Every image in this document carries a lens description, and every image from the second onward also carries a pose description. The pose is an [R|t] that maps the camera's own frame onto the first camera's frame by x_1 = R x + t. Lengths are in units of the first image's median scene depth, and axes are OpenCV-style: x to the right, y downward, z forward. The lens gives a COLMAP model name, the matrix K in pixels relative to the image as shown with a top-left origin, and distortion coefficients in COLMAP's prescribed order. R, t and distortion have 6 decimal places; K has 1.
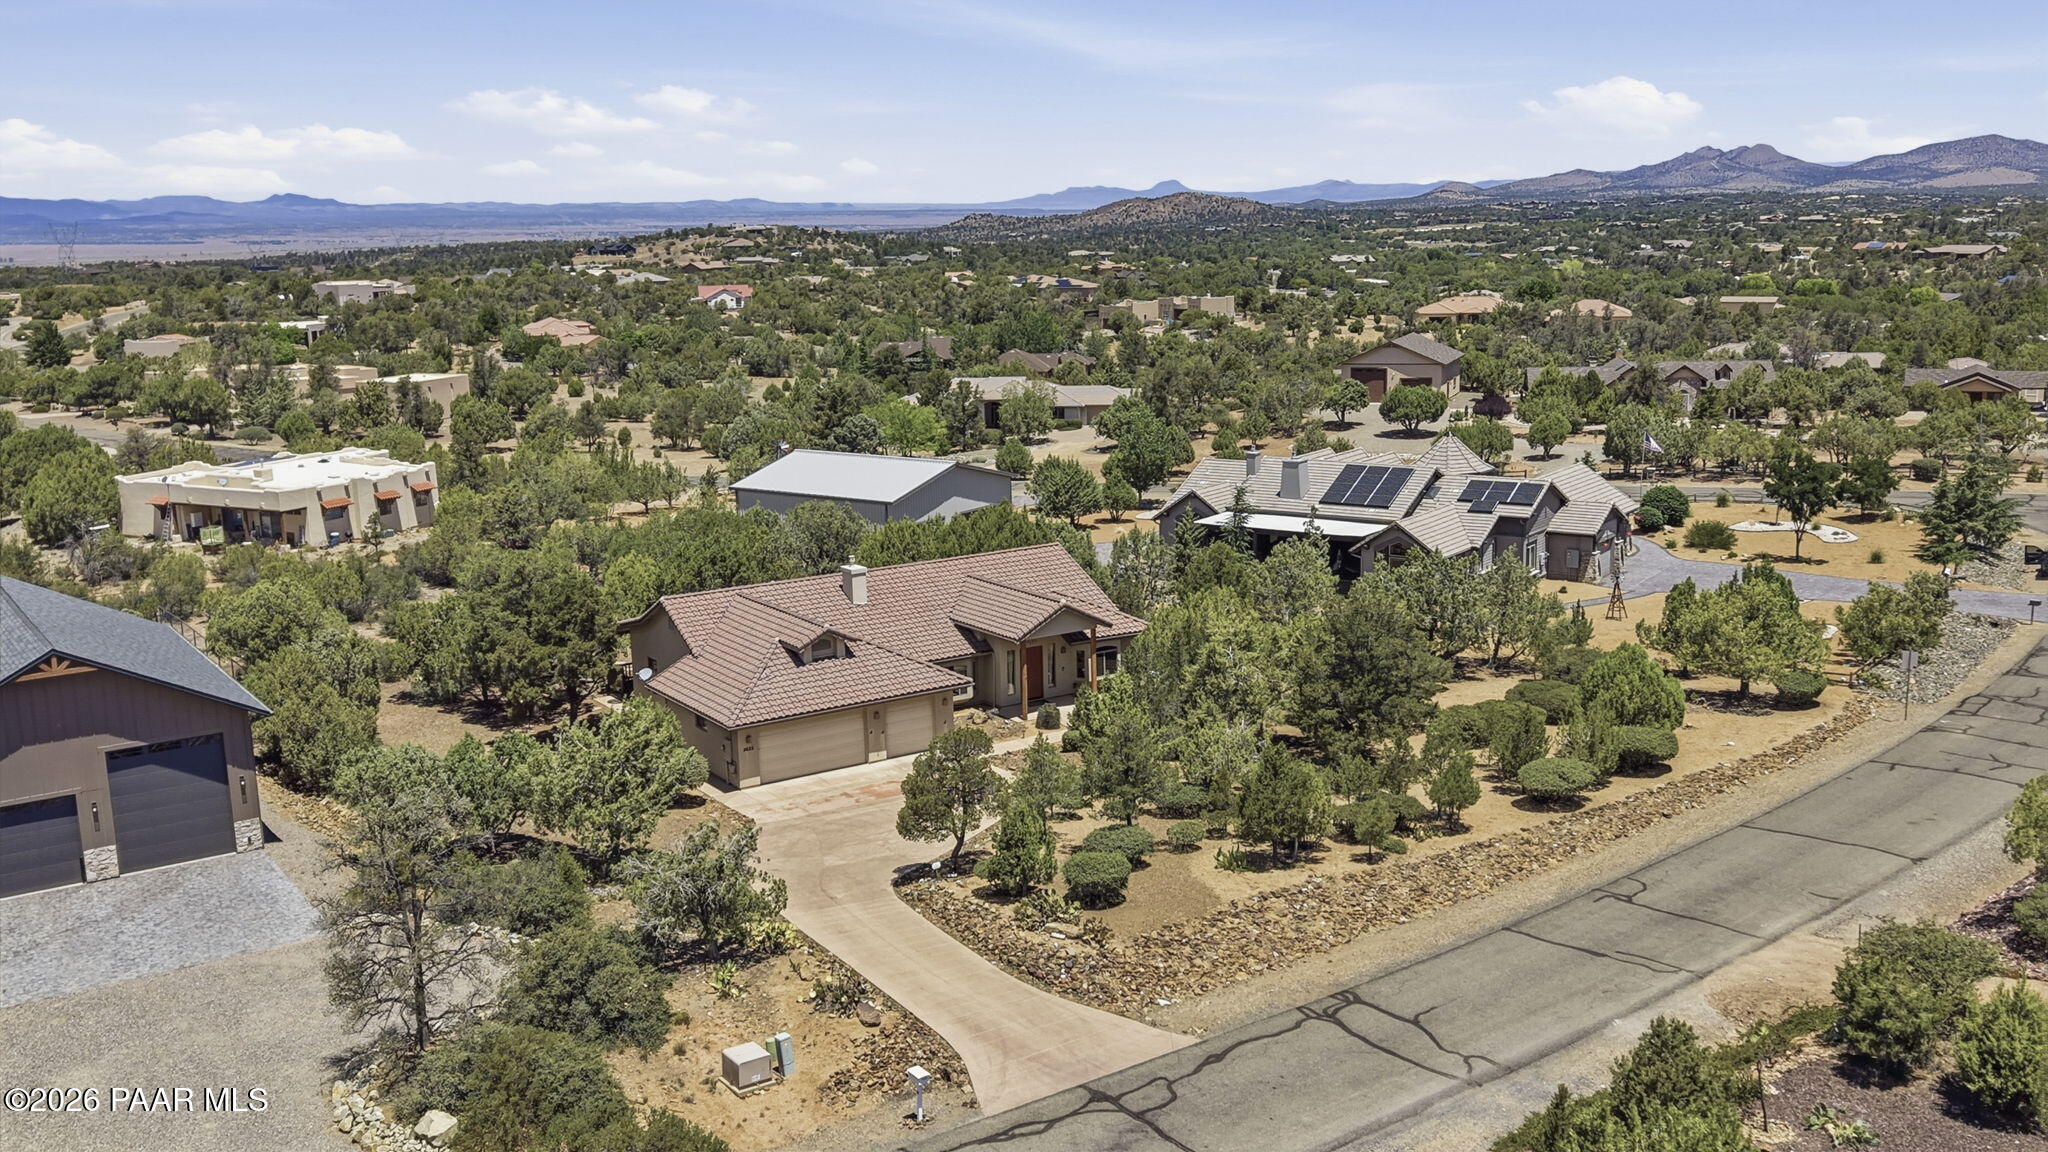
lens RADIAL K [[1888.0, 0, 1032.5], [0, 1888.0, 585.4], [0, 0, 1]] dist [0.155768, -0.390050]
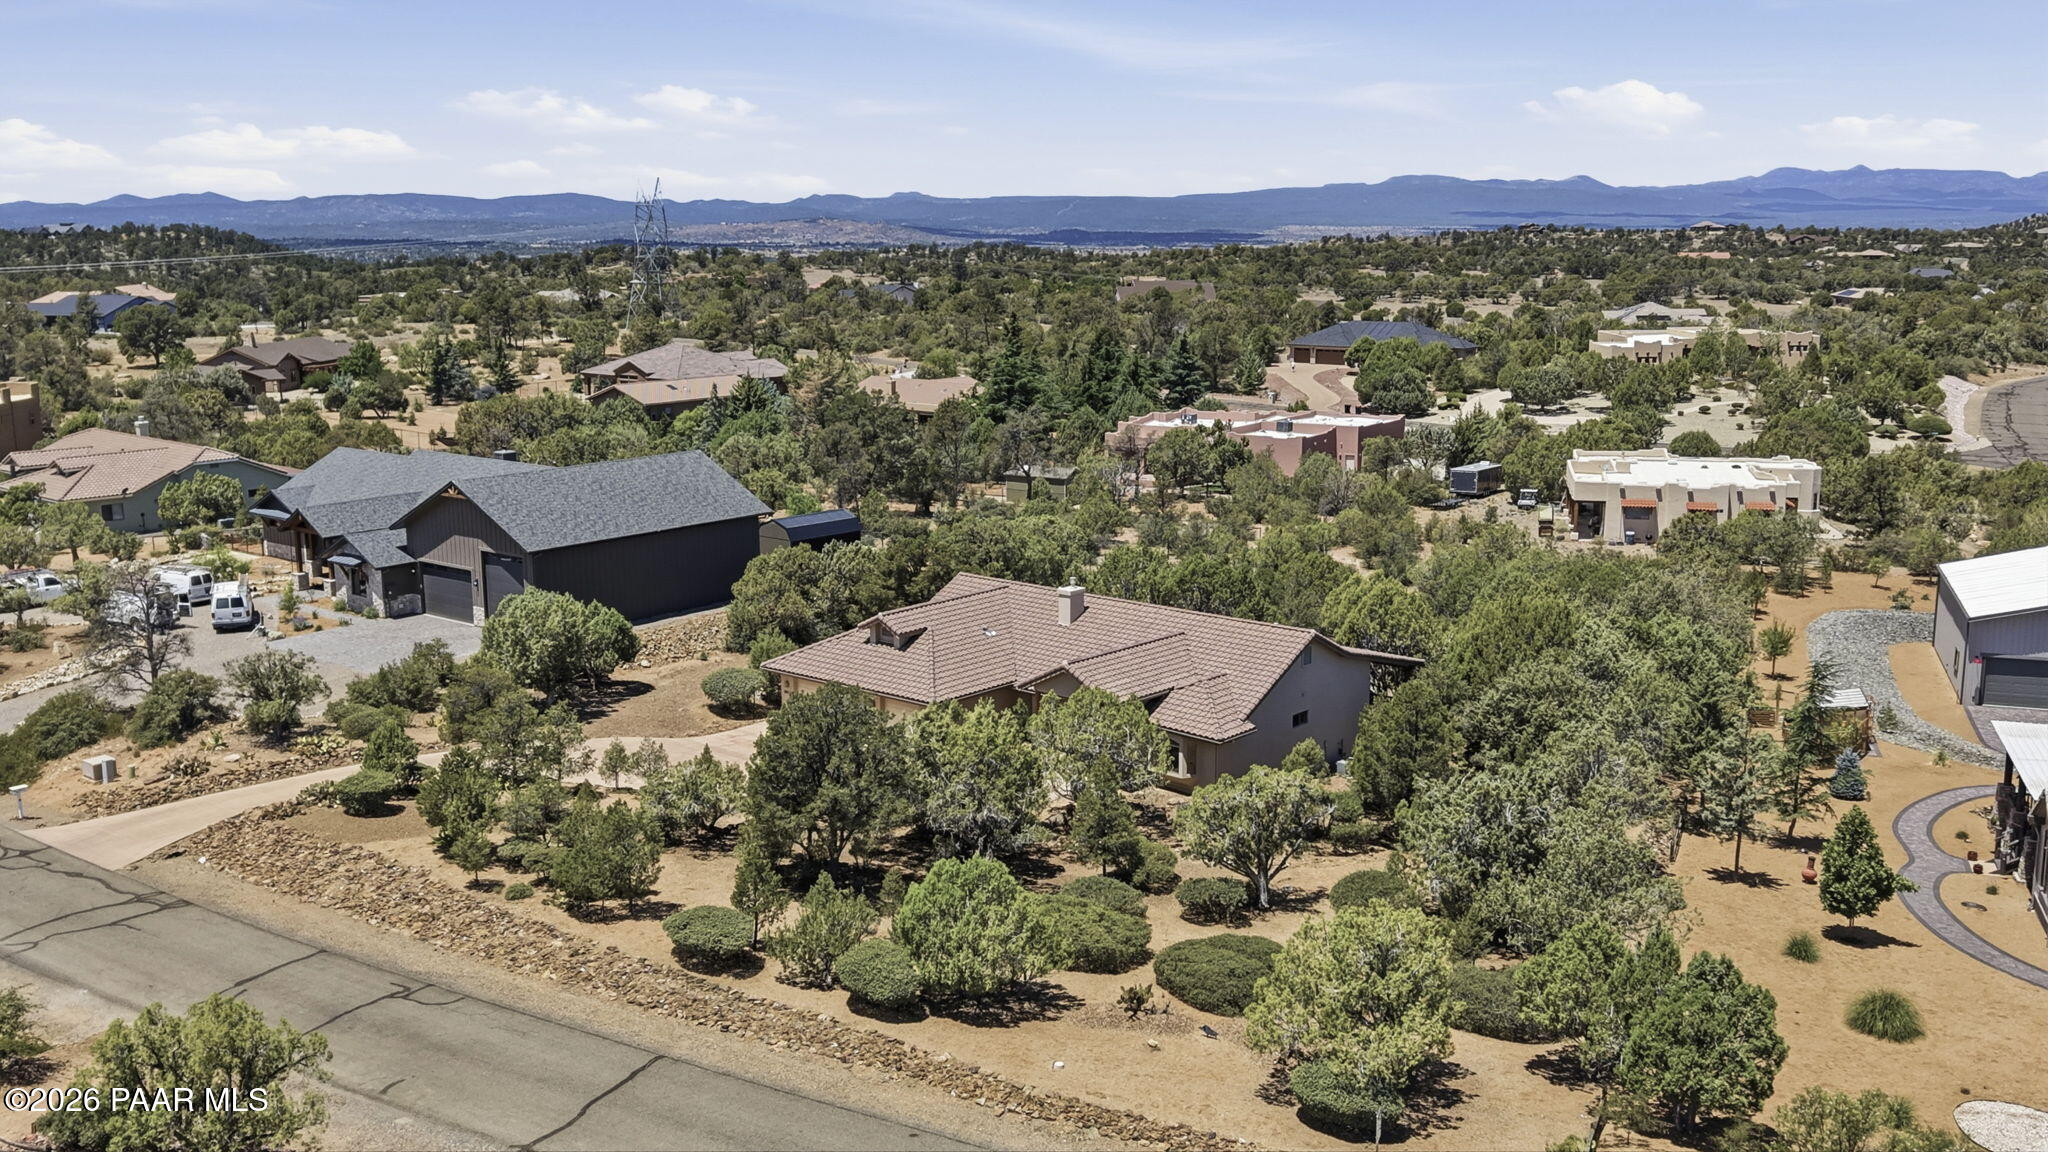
lens RADIAL K [[1917.5, 0, 1024.0], [0, 1917.5, 576.0], [0, 0, 1]] dist [0.034521, -0.083451]
pose [[0.274508, 0.202812, -0.939954, 0.924580], [-0.191740, 0.969419, 0.153173, -0.181057], [0.942275, 0.138180, 0.305000, 0.717958]]
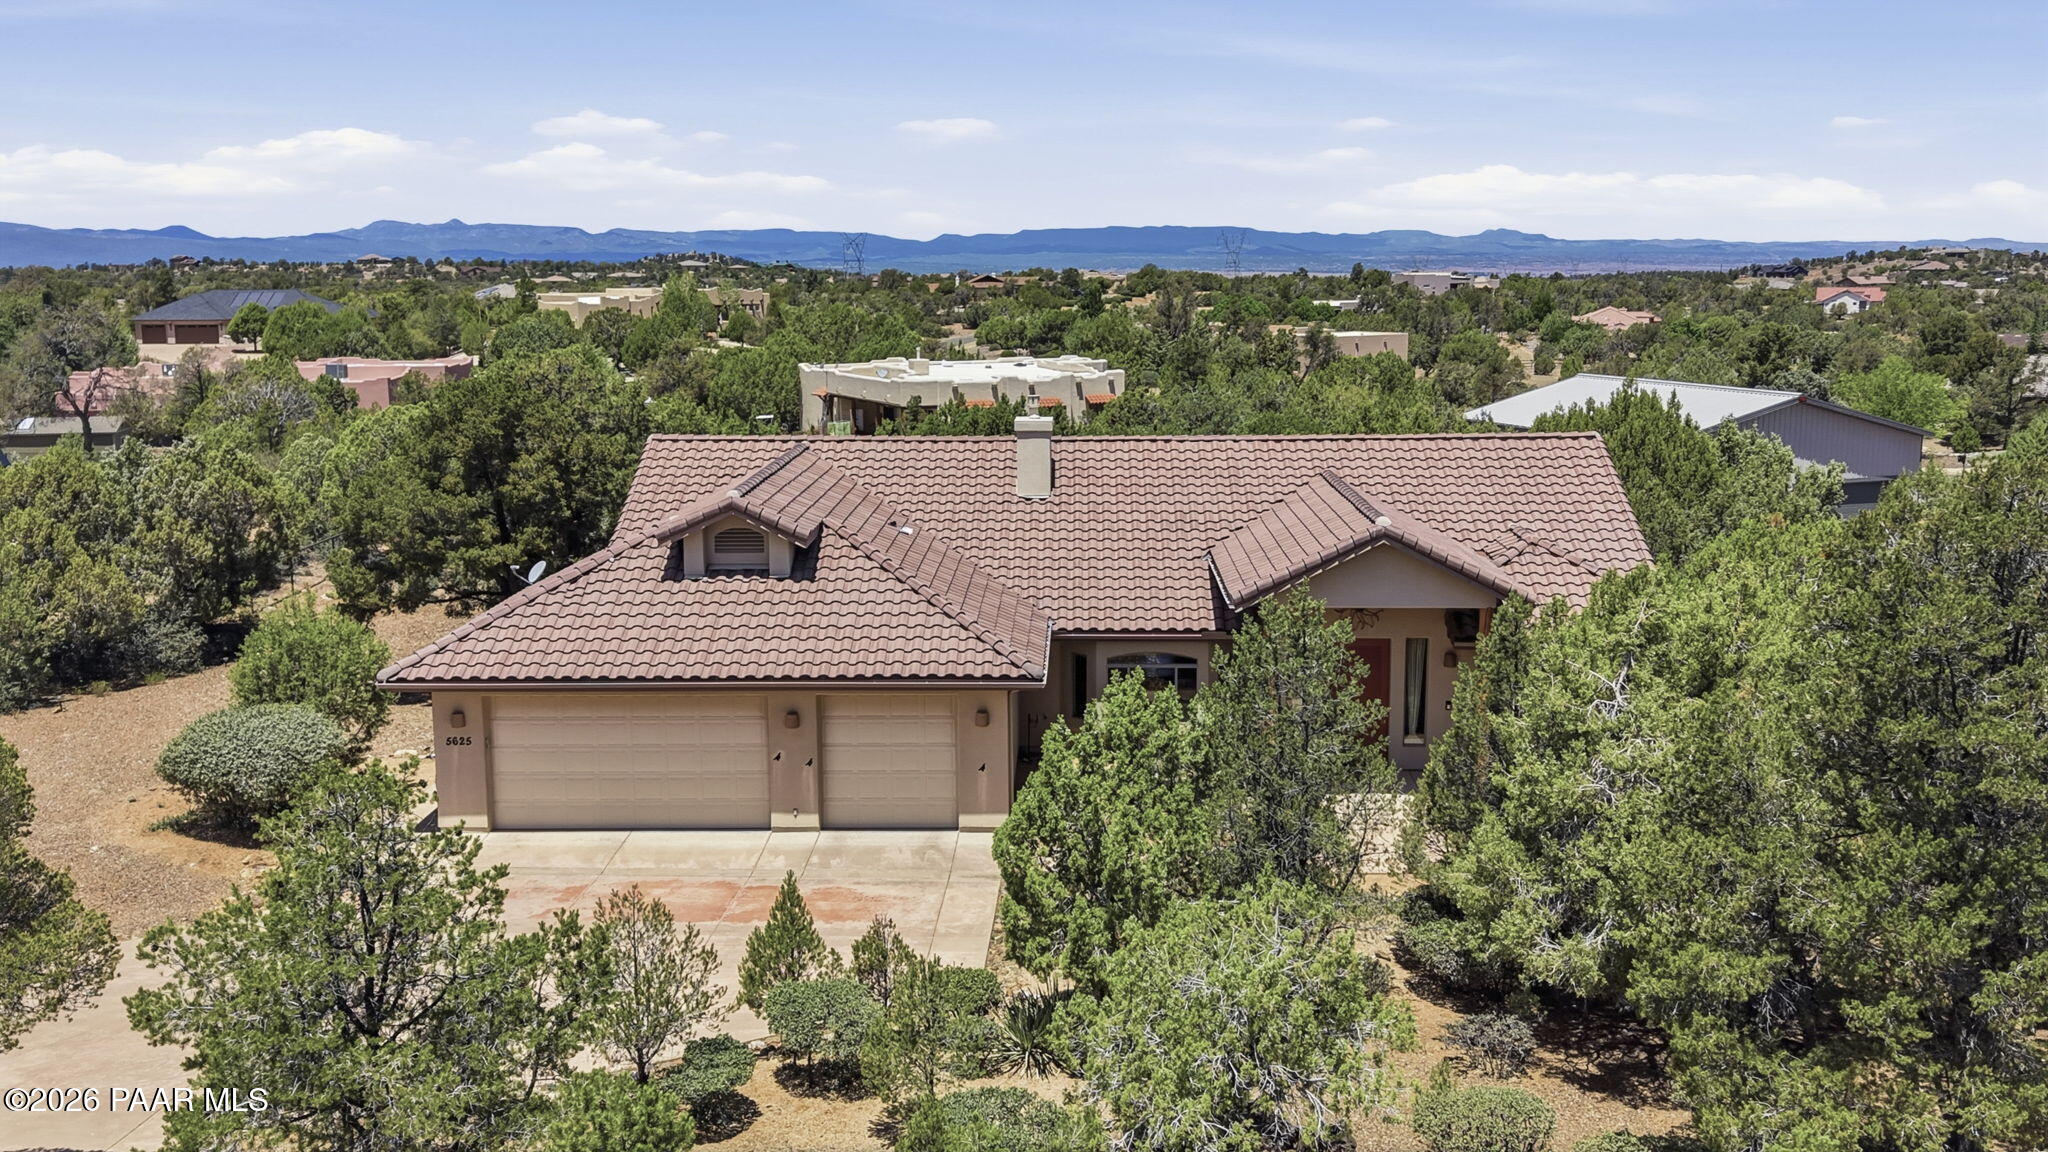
lens RADIAL K [[1917.5, 0, 1024.0], [0, 1917.5, 576.0], [0, 0, 1]] dist [0.034521, -0.083451]
pose [[0.822436, 0.113264, -0.557468, 0.186459], [-0.126868, 0.991816, 0.014345, 0.024124], [0.554531, 0.058927, 0.830074, 0.655539]]
